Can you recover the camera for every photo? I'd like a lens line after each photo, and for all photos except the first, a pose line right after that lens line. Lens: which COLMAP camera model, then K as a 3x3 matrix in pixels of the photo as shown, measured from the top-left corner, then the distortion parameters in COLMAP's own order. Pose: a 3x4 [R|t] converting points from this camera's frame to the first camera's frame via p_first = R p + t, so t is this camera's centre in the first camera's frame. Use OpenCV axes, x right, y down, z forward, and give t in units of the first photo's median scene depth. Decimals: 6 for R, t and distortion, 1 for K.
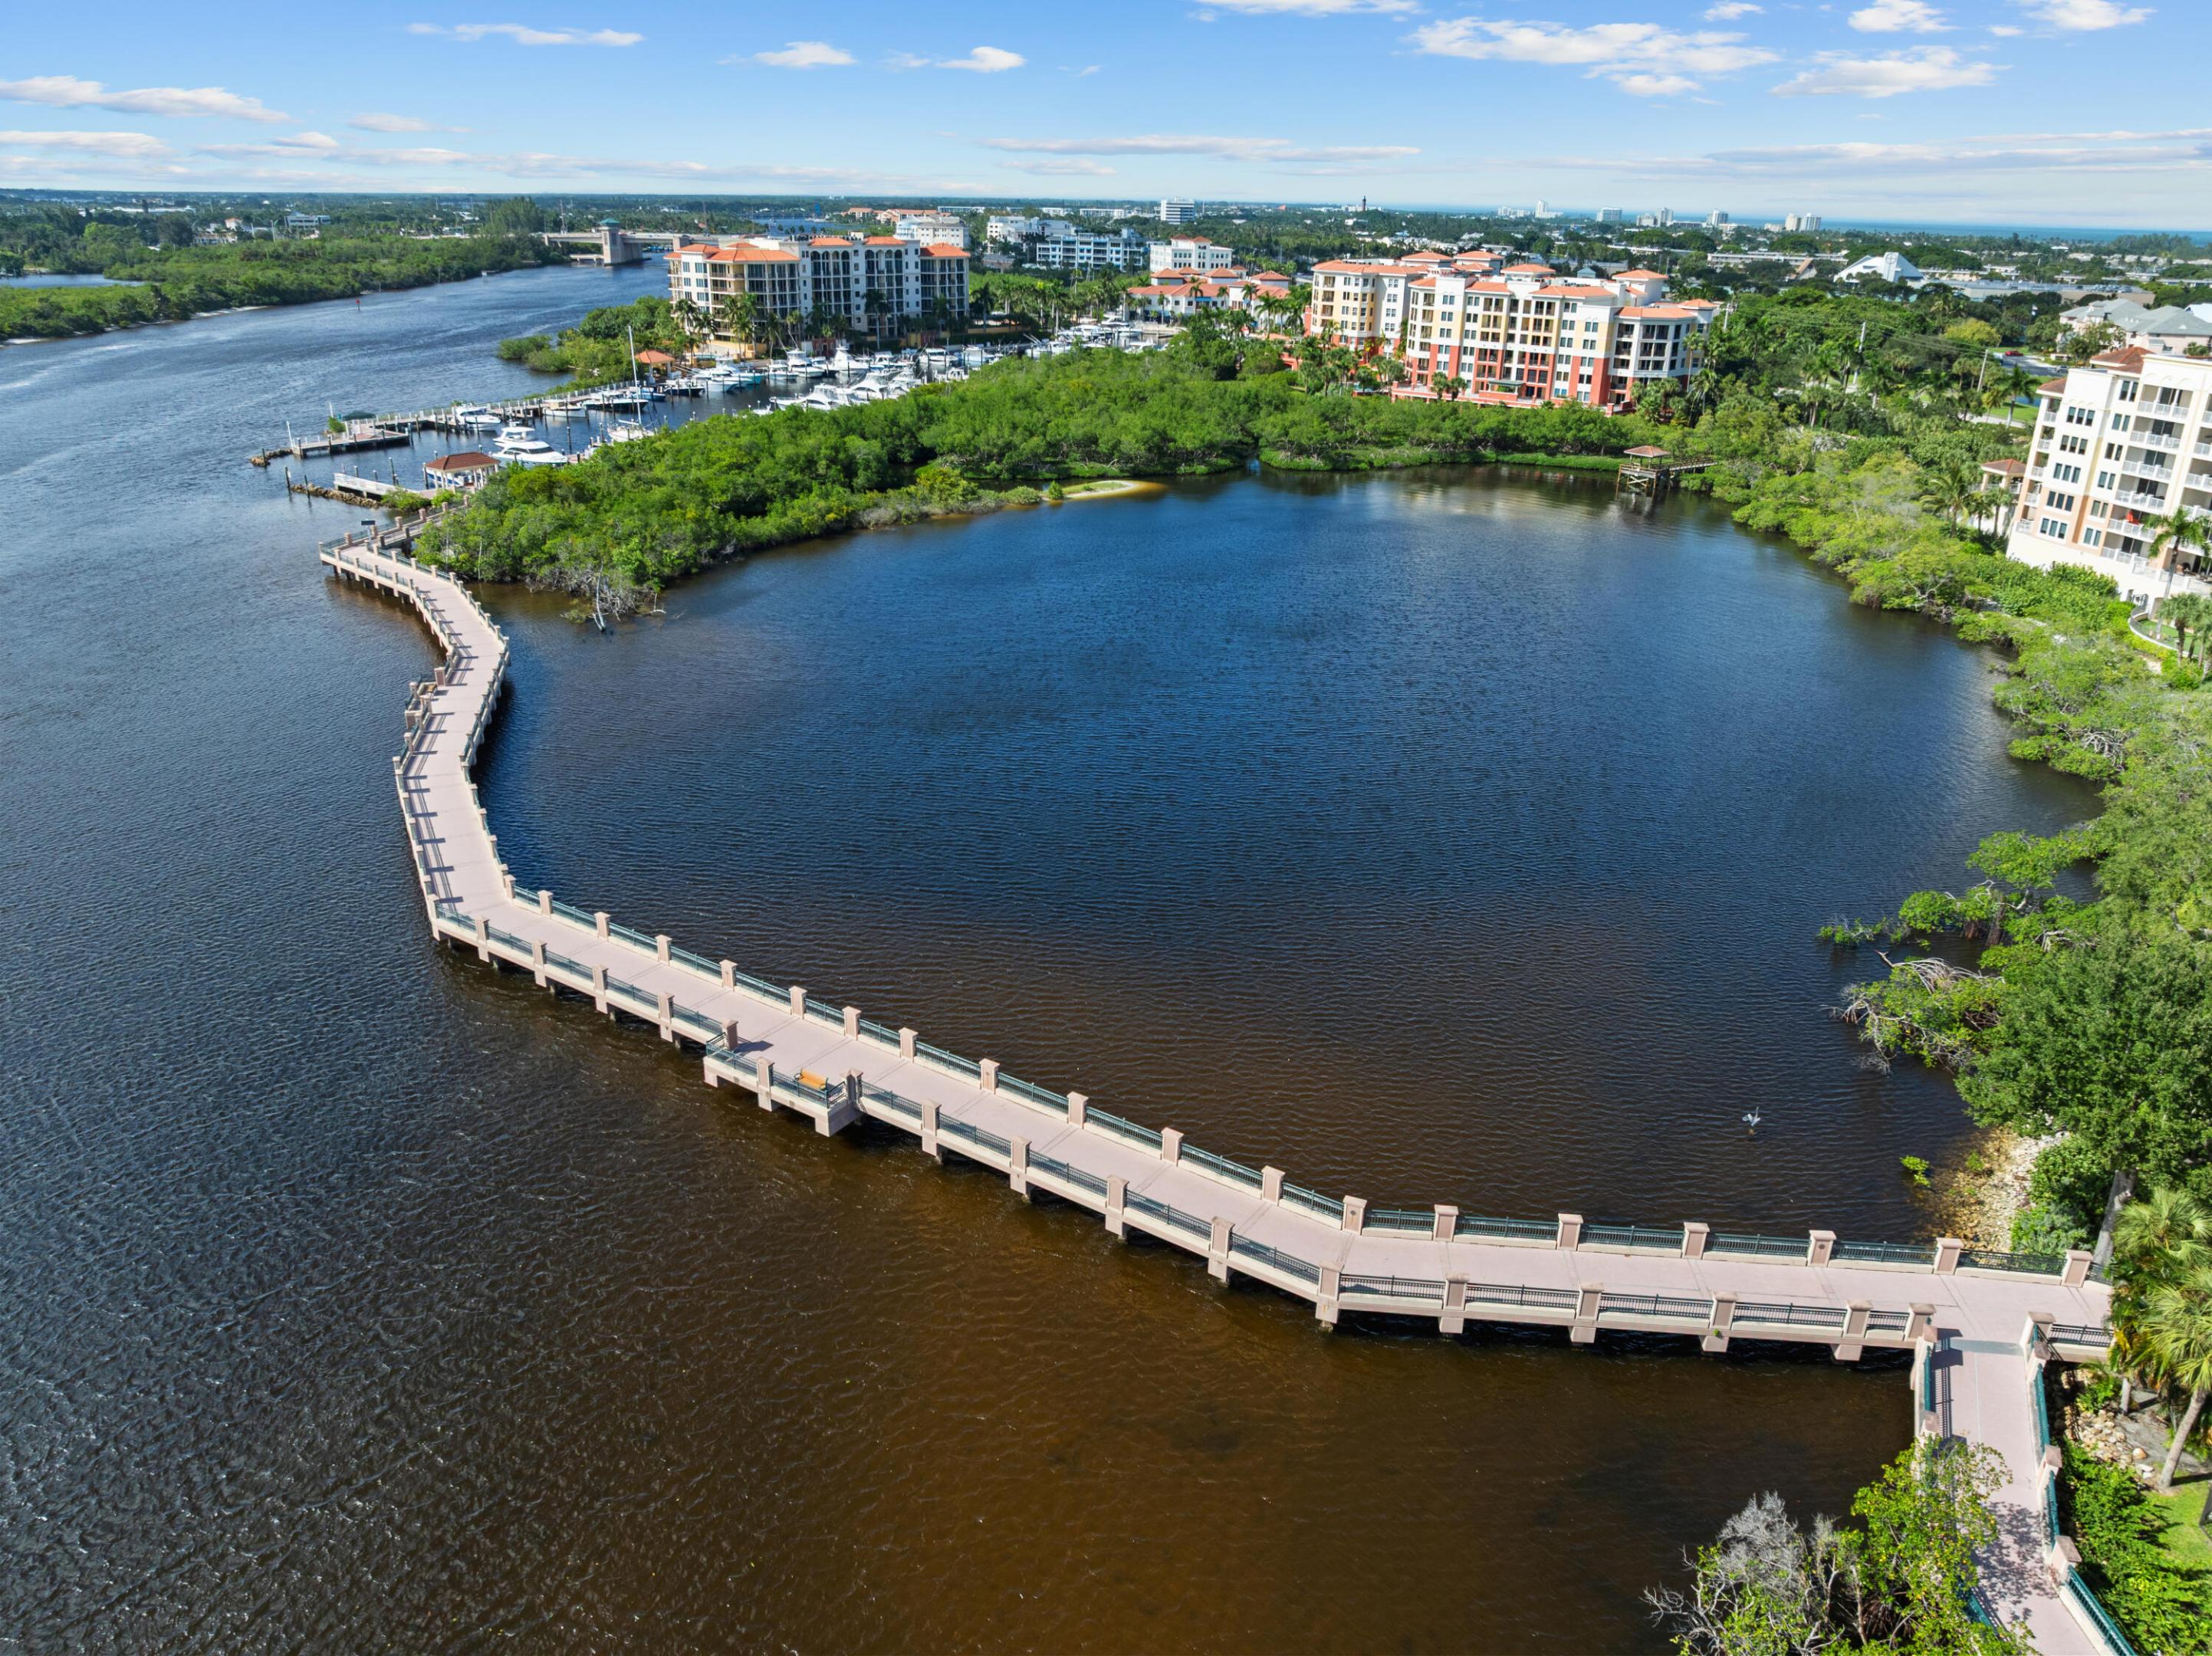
lens RADIAL K [[1555.8, 0, 1106.0], [0, 1555.8, 828.0], [0, 0, 1]] dist [-0.041862, 0.001006]
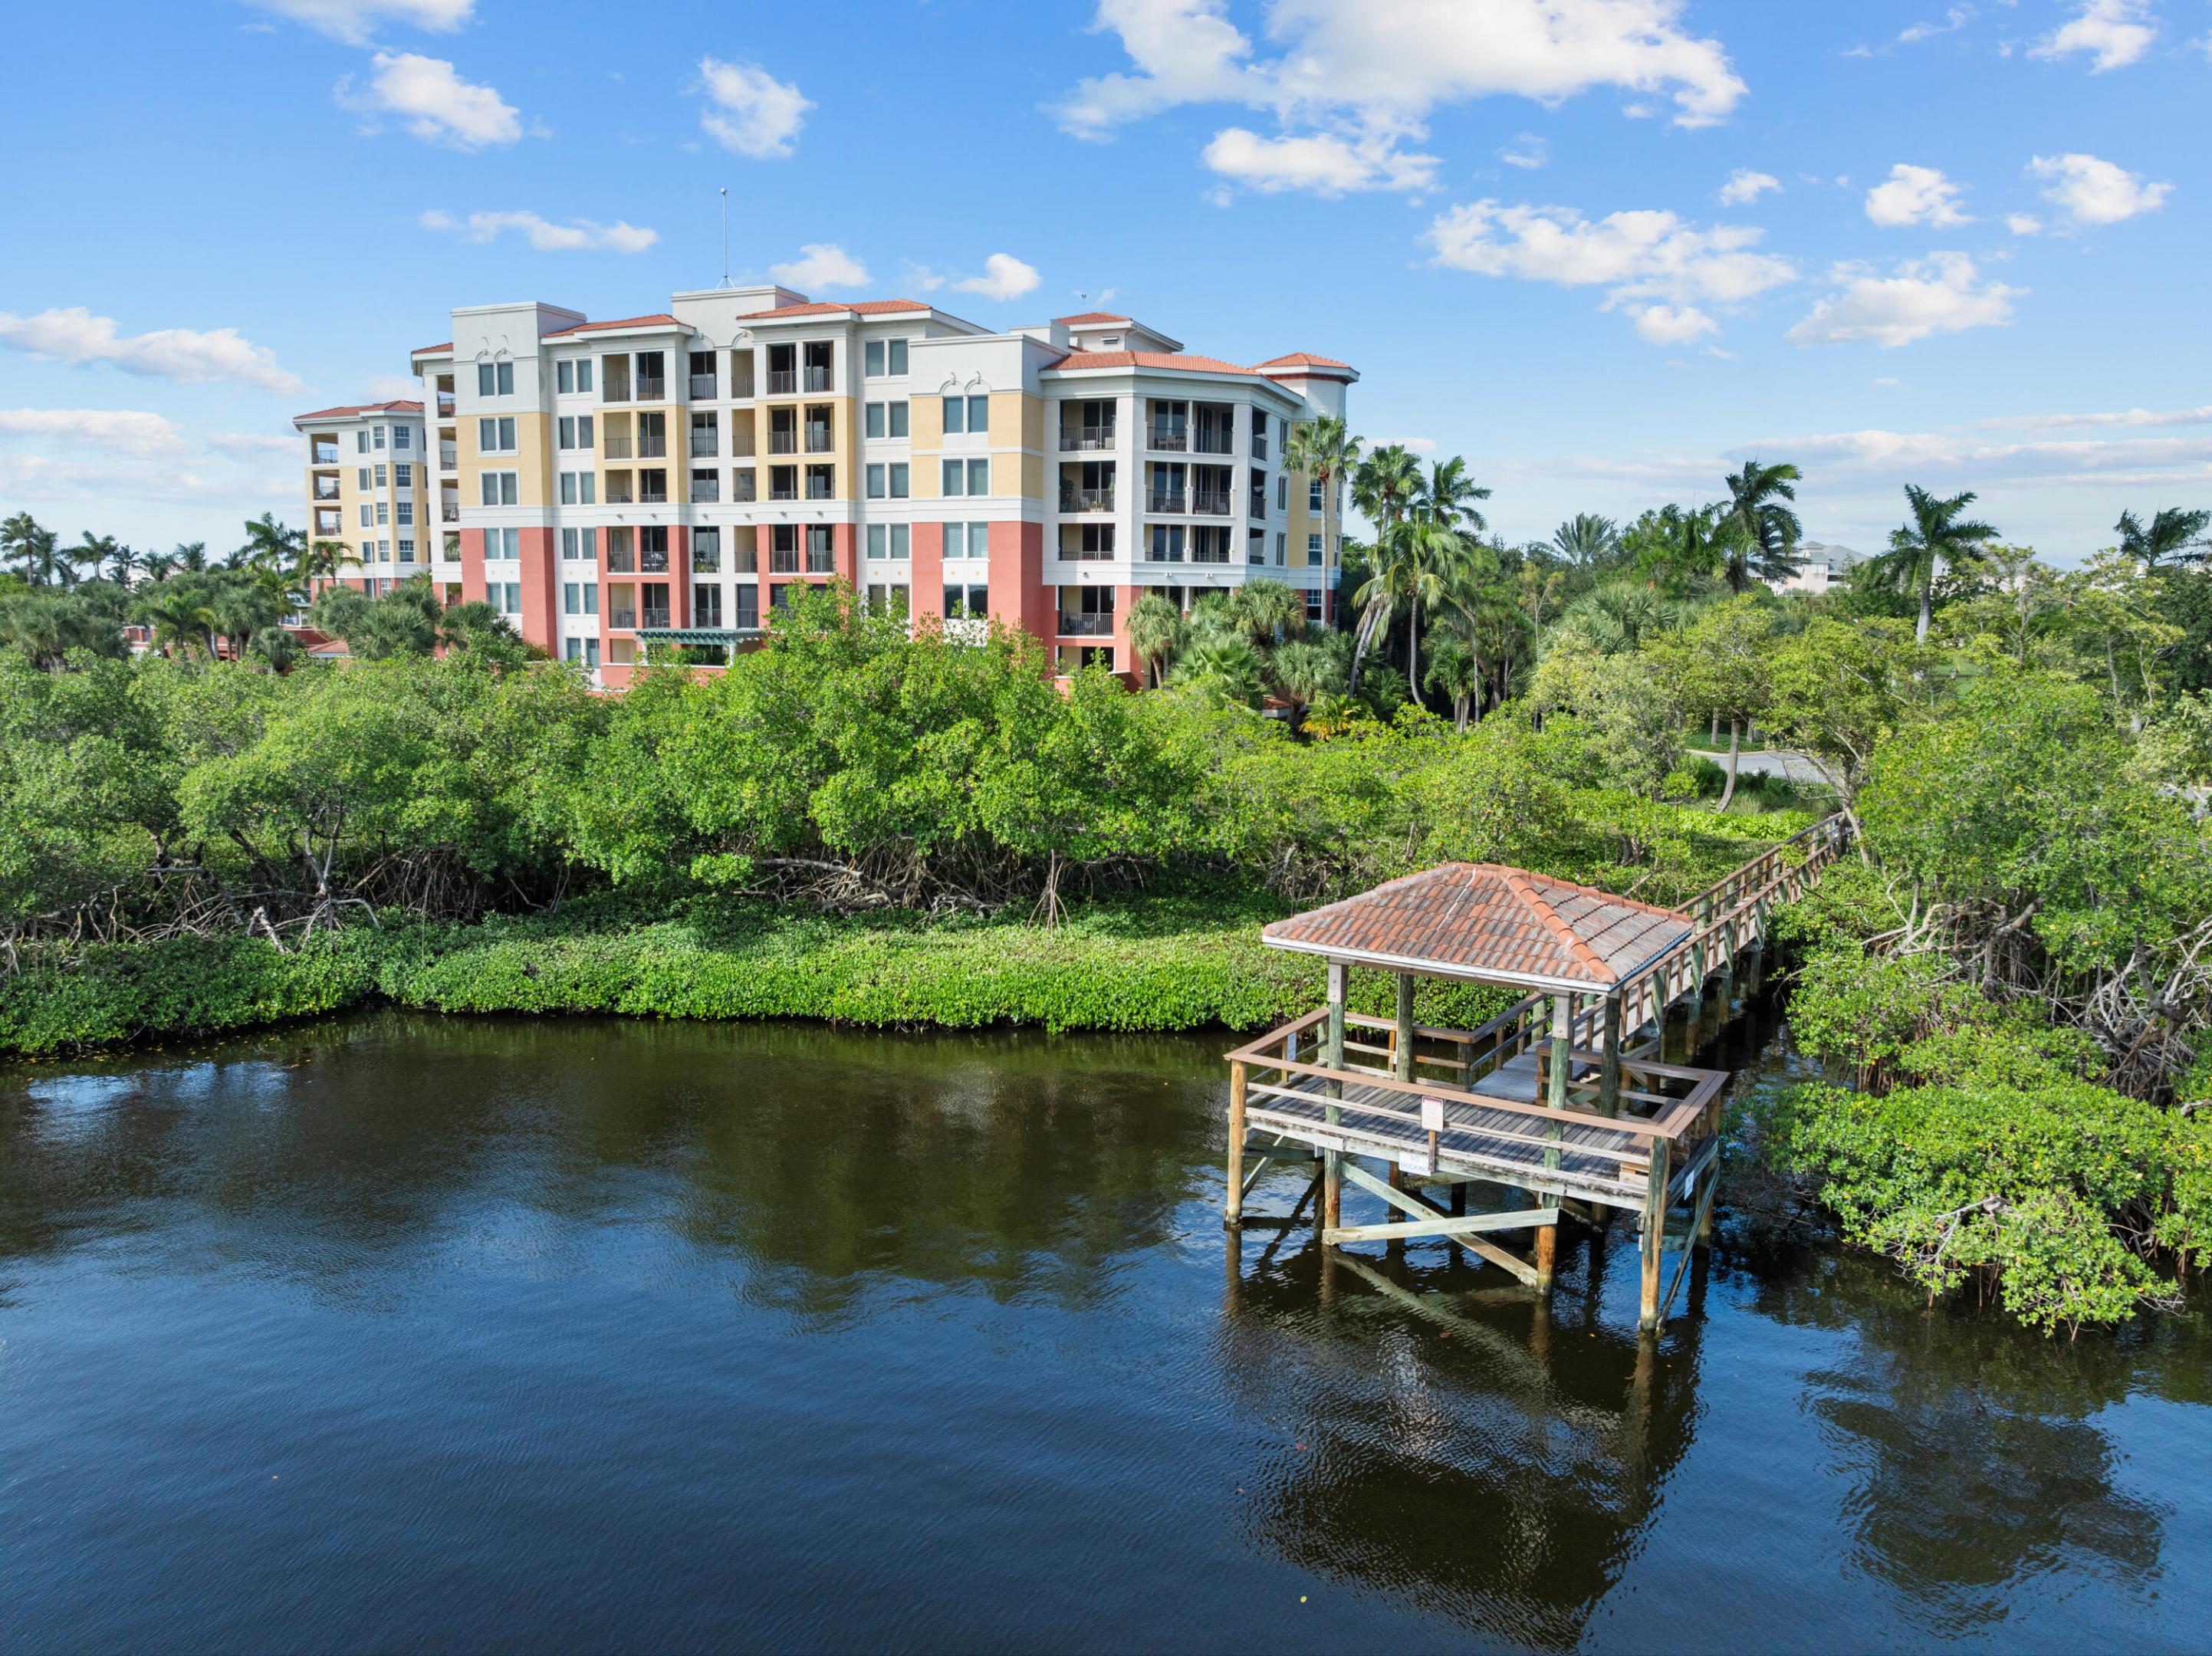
lens RADIAL K [[1555.8, 0, 1106.0], [0, 1555.8, 828.0], [0, 0, 1]] dist [-0.041862, 0.001006]
pose [[0.943554, -0.053156, 0.326925, 0.242648], [0.129030, 0.968053, -0.214999, -0.190169], [-0.305052, 0.245047, 0.920269, 0.751888]]
